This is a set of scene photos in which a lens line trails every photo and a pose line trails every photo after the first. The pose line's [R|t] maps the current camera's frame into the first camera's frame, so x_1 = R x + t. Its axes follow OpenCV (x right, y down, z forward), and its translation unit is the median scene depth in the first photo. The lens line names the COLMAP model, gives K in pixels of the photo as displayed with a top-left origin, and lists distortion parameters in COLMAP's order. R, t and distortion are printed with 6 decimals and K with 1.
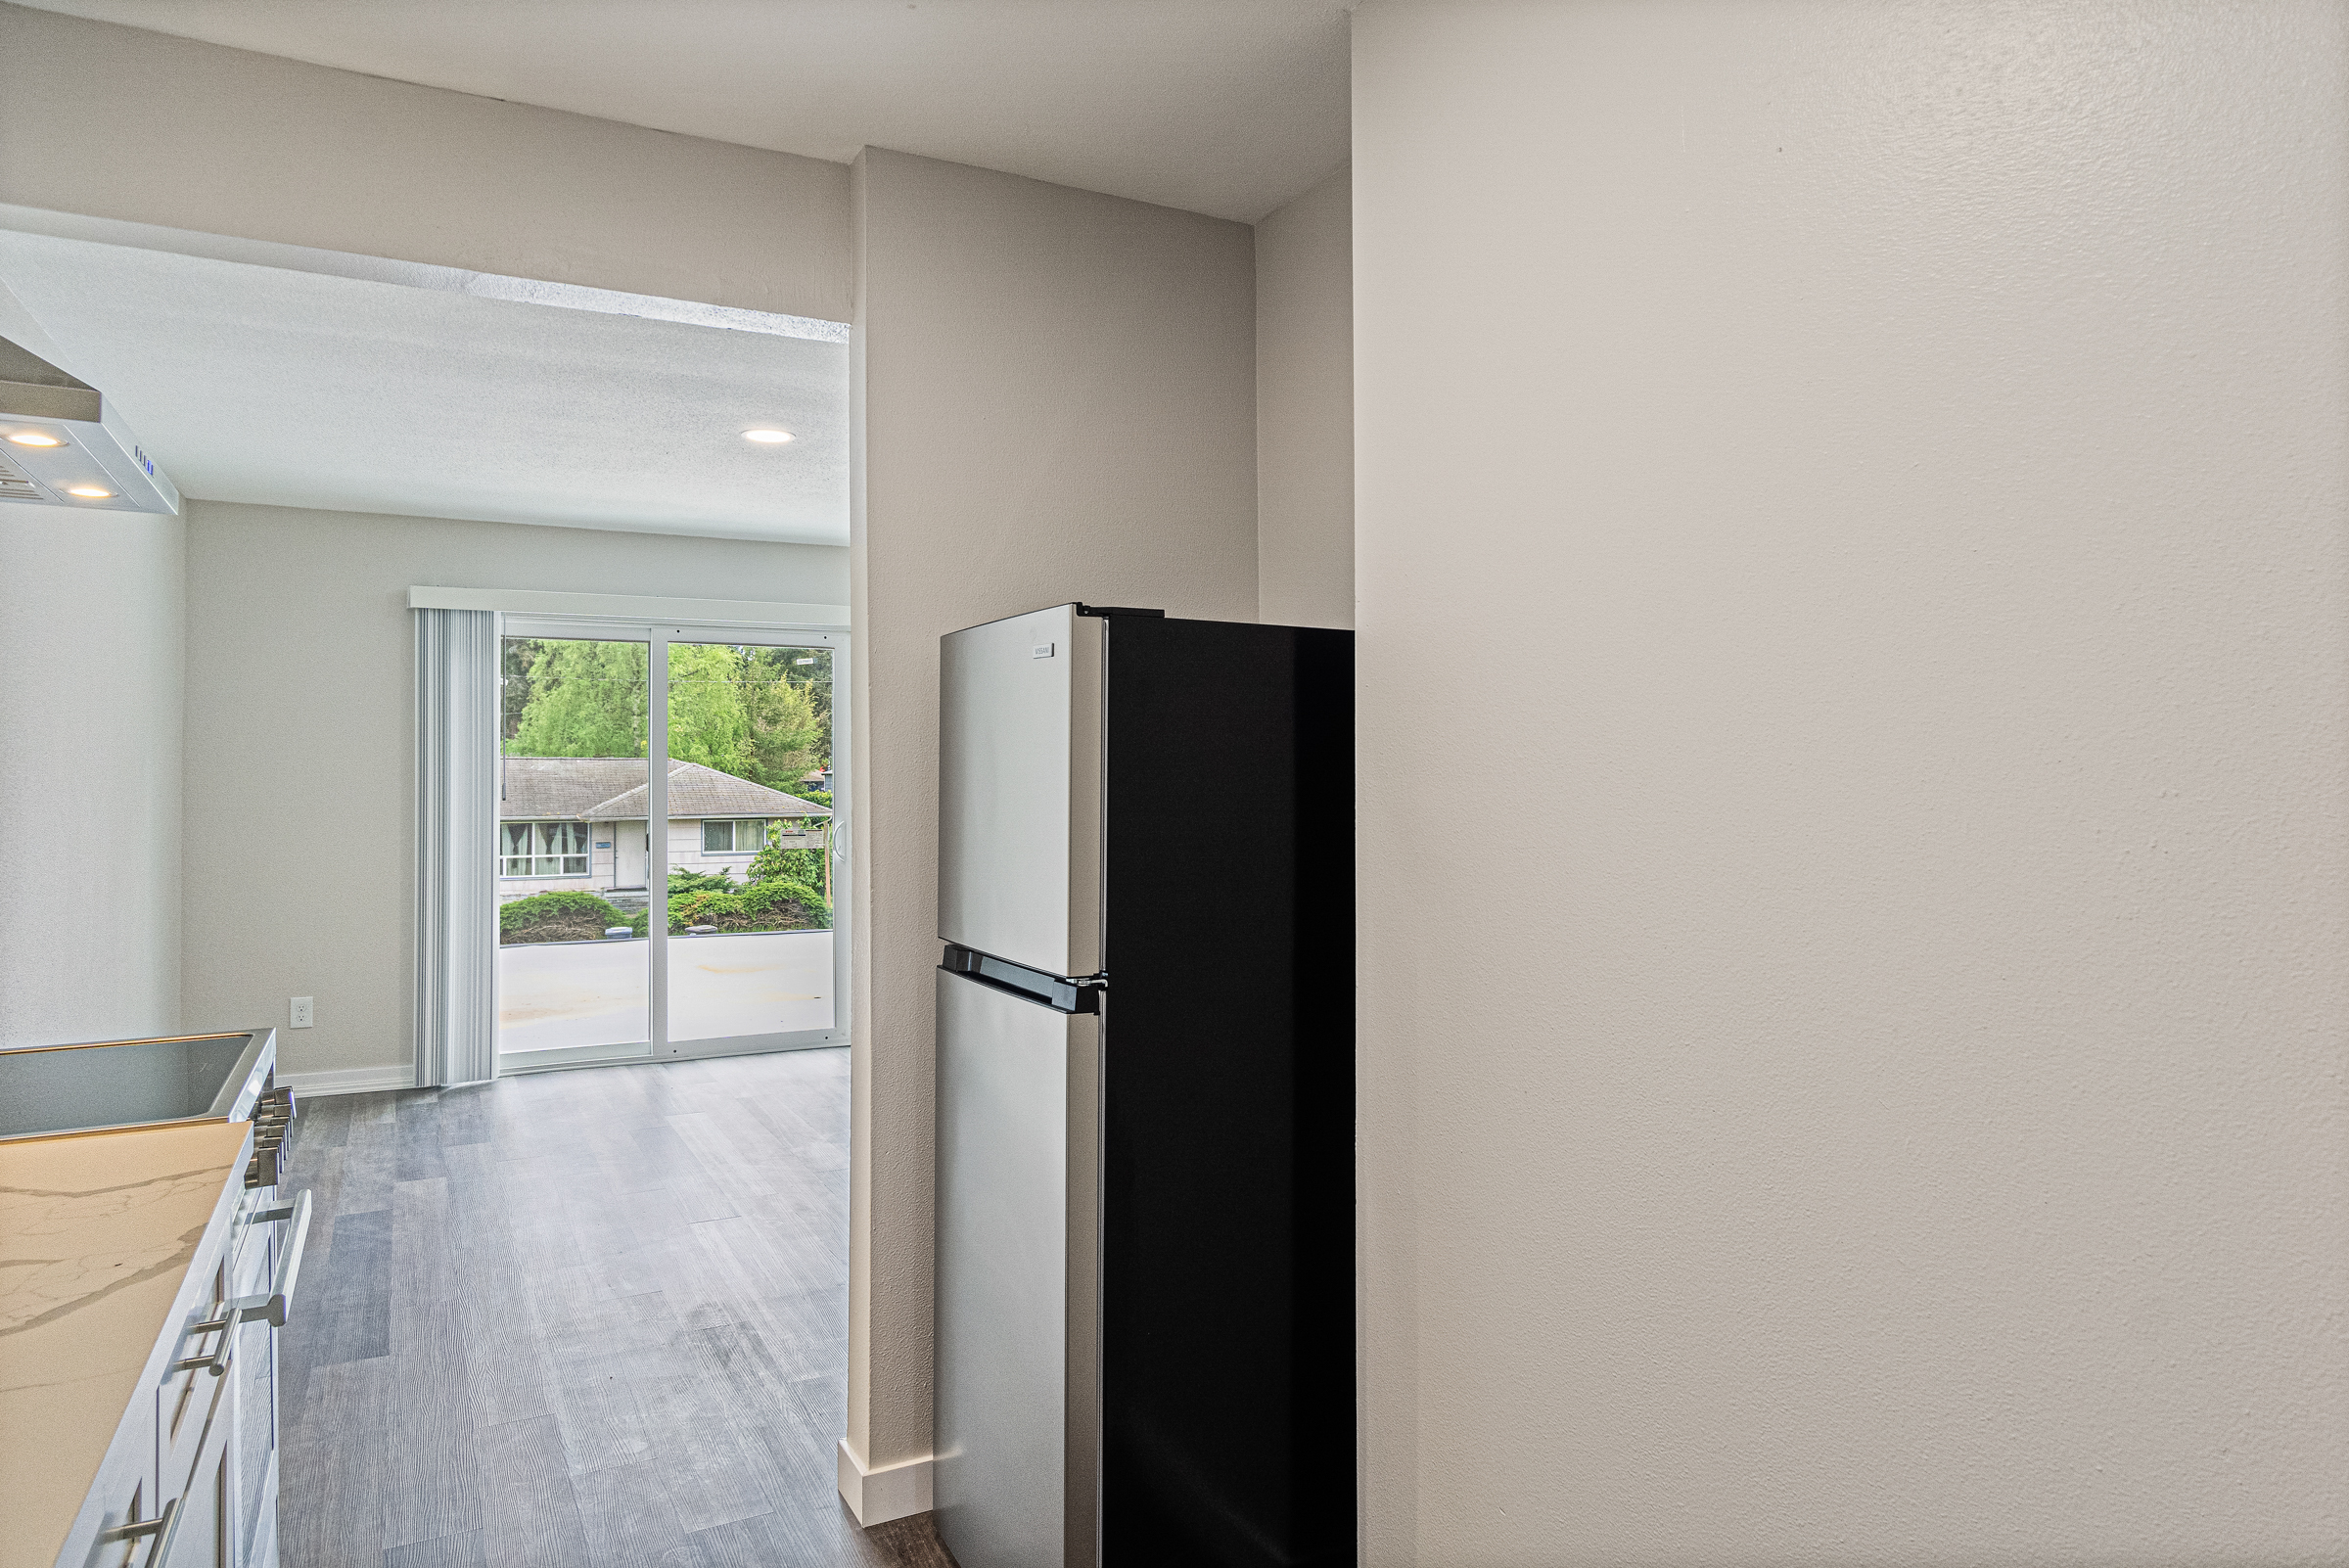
lens RADIAL K [[1369.9, 0, 1174.5], [0, 1369.9, 784.0], [0, 0, 1]] dist [0.001177, 0.000647]
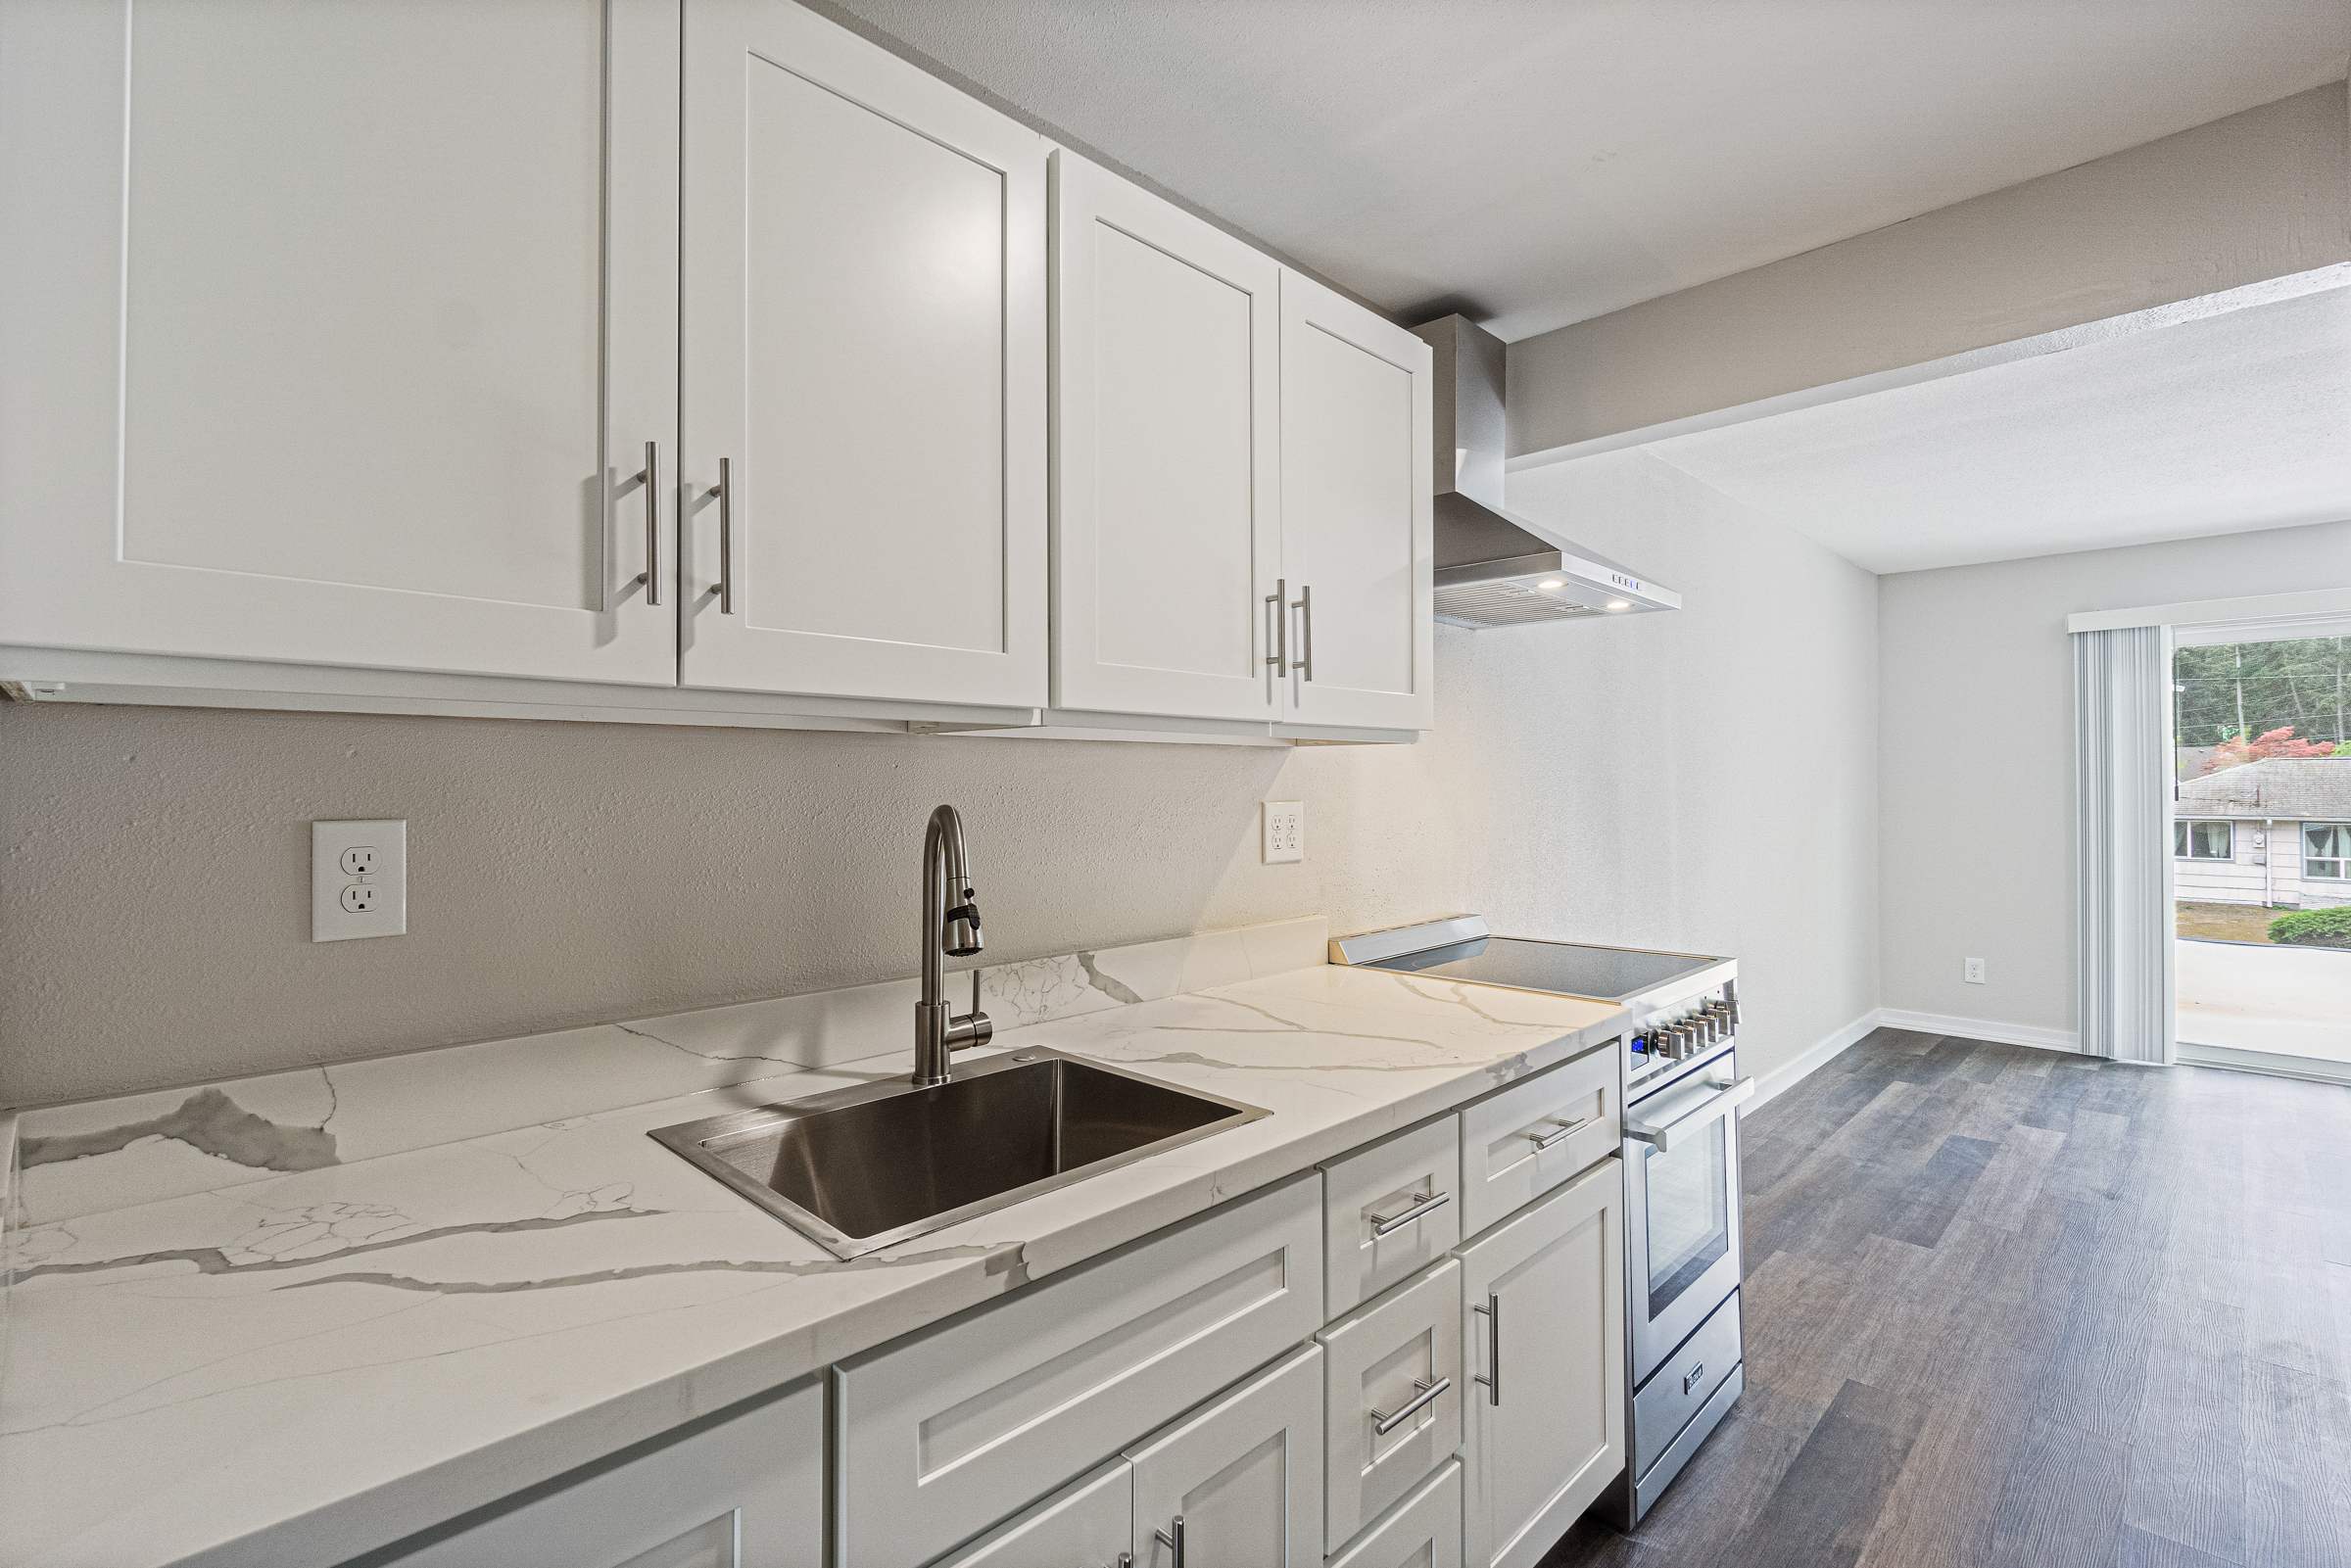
lens RADIAL K [[1034.4, 0, 1172.1], [0, 1034.4, 772.9], [0, 0, 1]] dist [-0.001787, 0.000545]
pose [[0.317580, -0.011587, -0.948161, 0.028401], [-0.001124, 0.999920, -0.012596, 0.000188], [0.948231, 0.005066, 0.317542, 0.016011]]
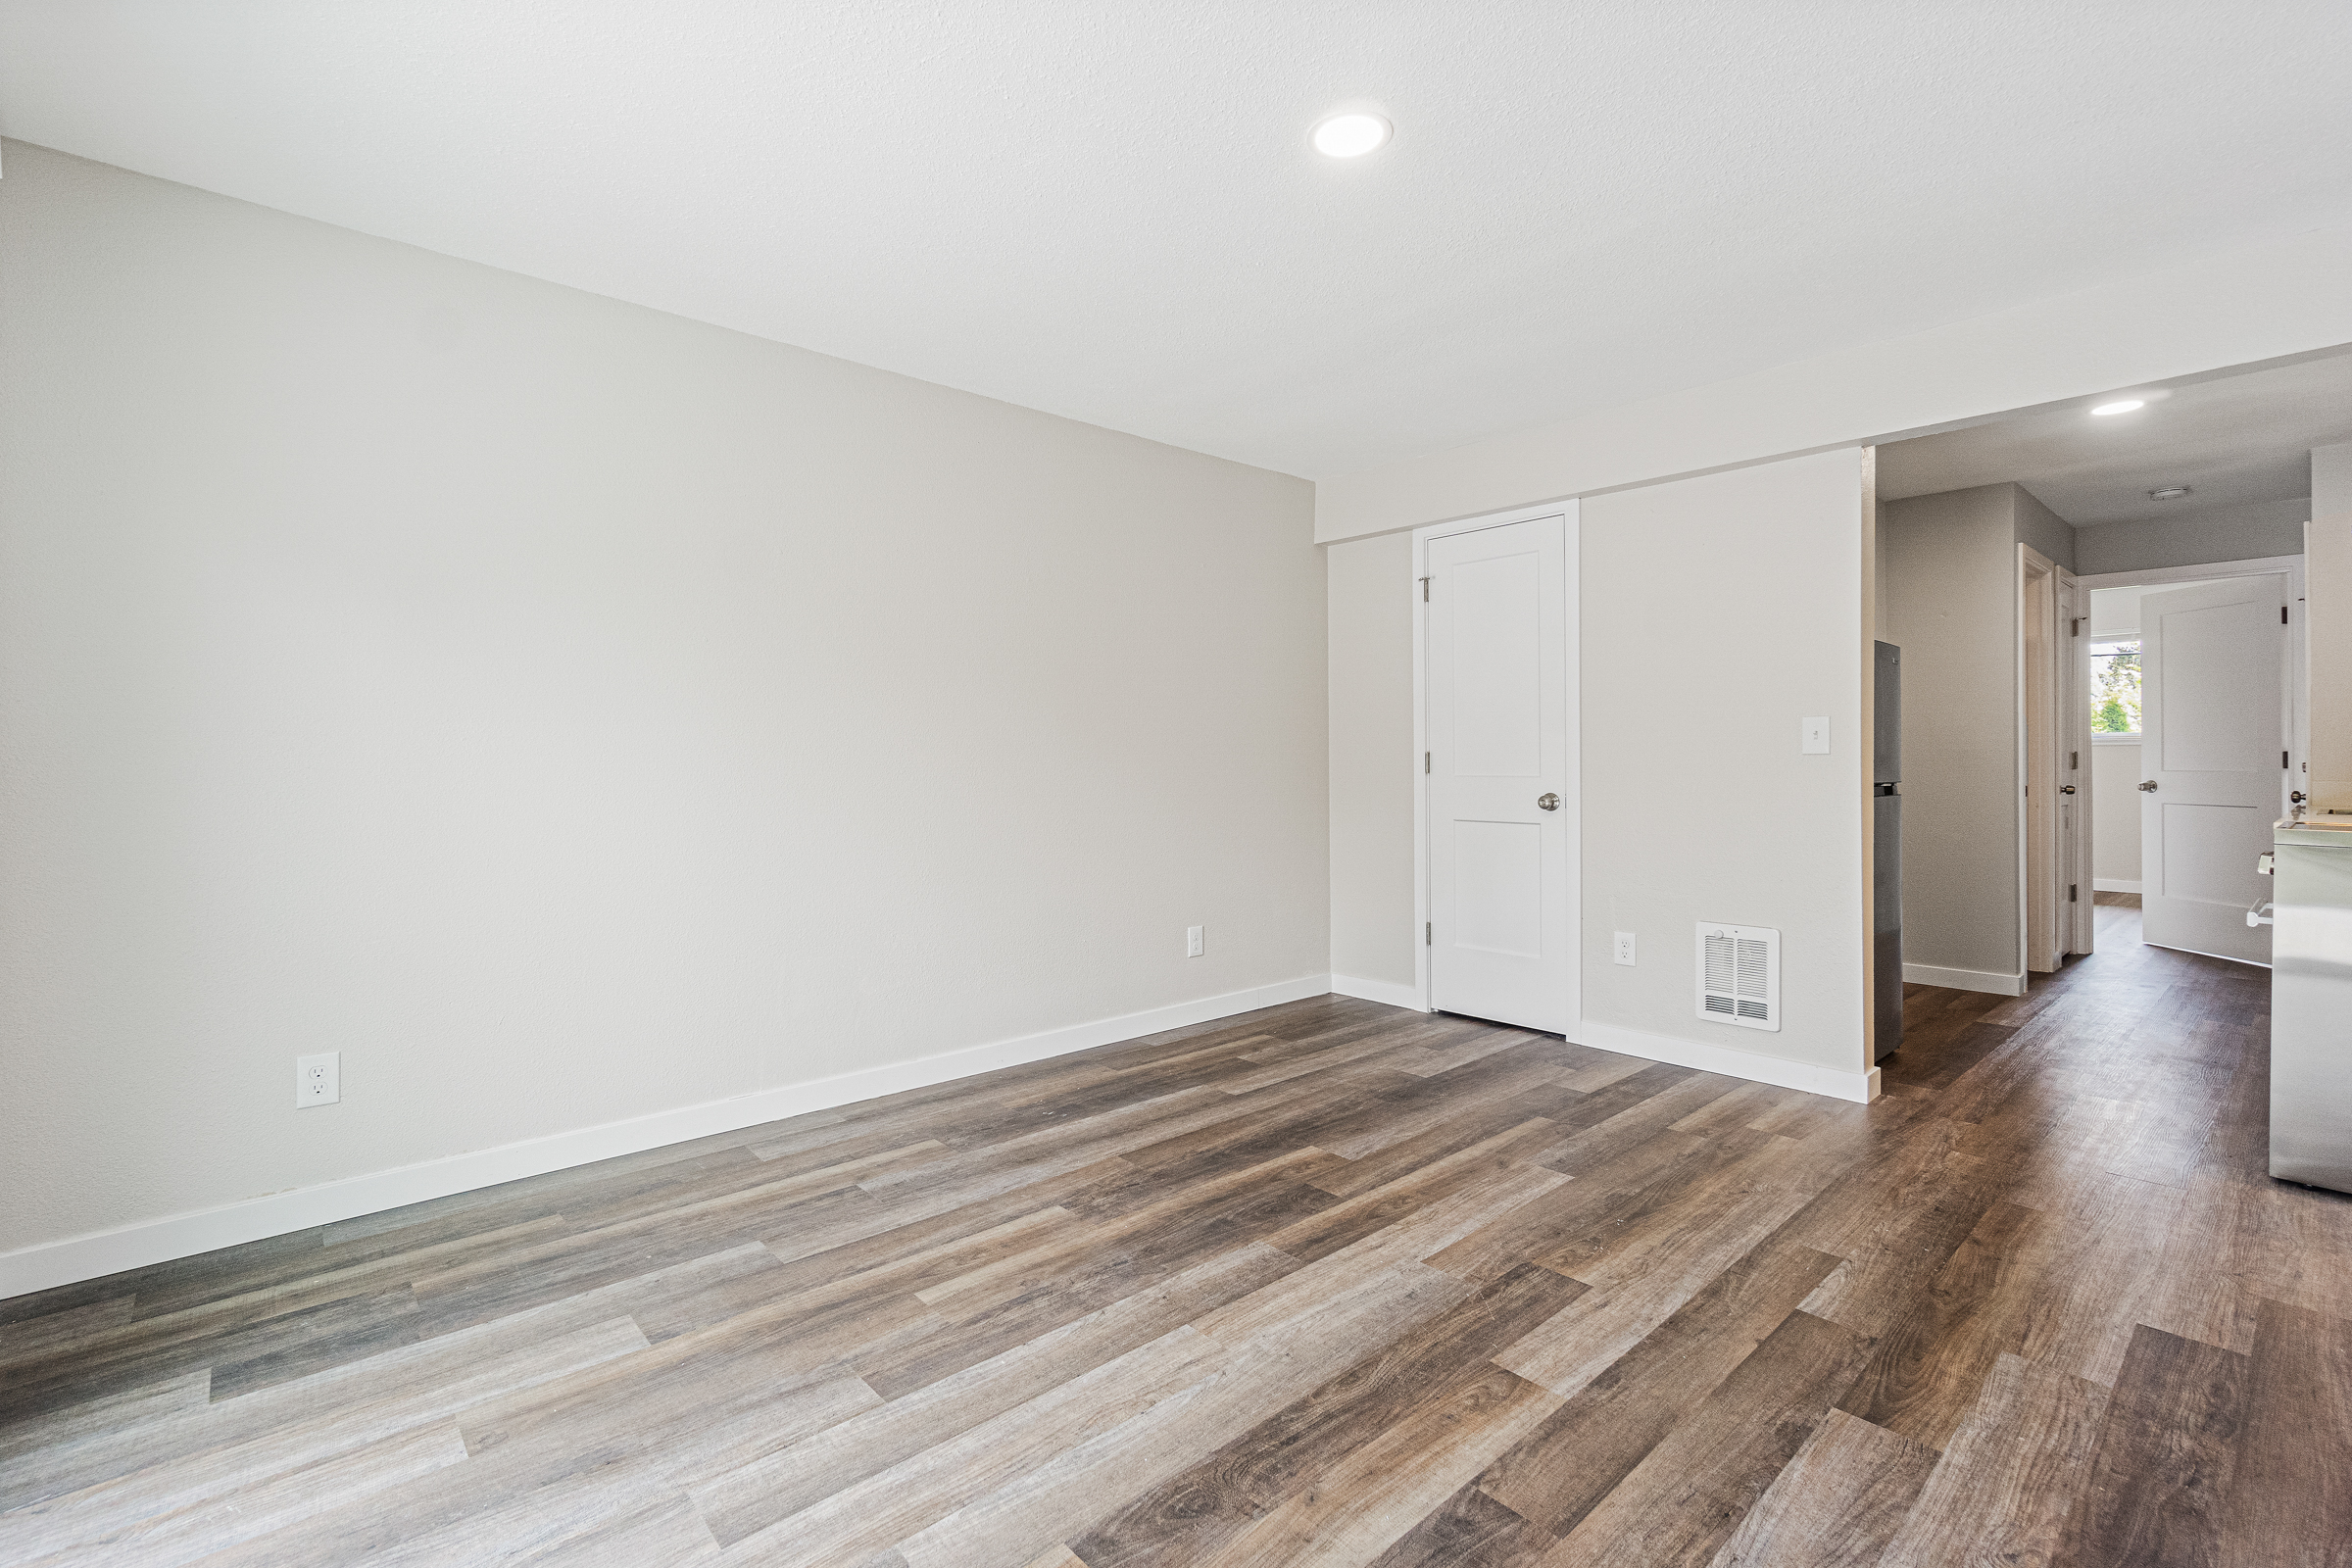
lens RADIAL K [[1034.9, 0, 1172.5], [0, 1034.9, 772.8], [0, 0, 1]] dist [-0.001787, 0.000545]
pose [[-0.262862, -0.004864, 0.964821, -0.322228], [0.003645, 0.999975, 0.006034, 0.020393], [-0.964827, 0.005103, -0.262837, 0.541480]]
